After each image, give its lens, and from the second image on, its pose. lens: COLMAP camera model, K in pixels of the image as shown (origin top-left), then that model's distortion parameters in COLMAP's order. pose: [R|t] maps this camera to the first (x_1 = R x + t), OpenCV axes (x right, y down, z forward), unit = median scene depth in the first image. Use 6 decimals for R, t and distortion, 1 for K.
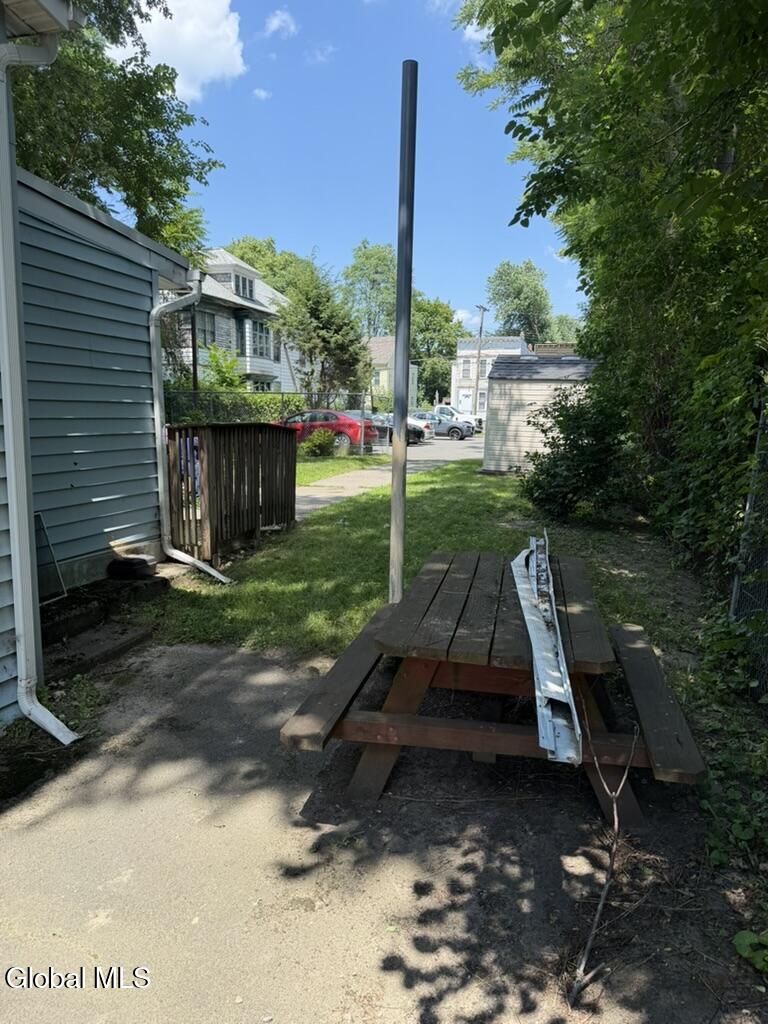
lens RADIAL K [[724.9, 0, 383.5], [0, 724.9, 516.8], [0, 0, 1]] dist [0.011558, 0.000354]
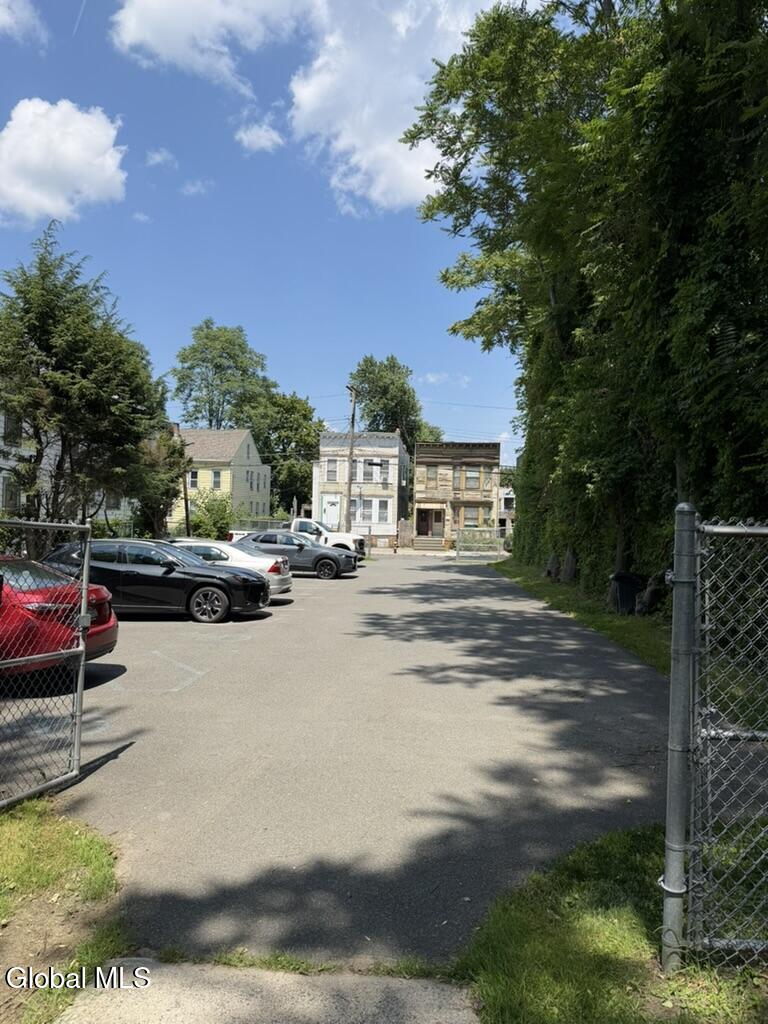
lens RADIAL K [[724.9, 0, 386.7], [0, 724.9, 513.2], [0, 0, 1]] dist [0.011558, 0.000354]
pose [[0.980145, 0.005498, 0.198203, 0.013639], [0.023931, 0.989028, -0.145778, -0.033809], [-0.196830, 0.147627, 0.969260, 0.191343]]
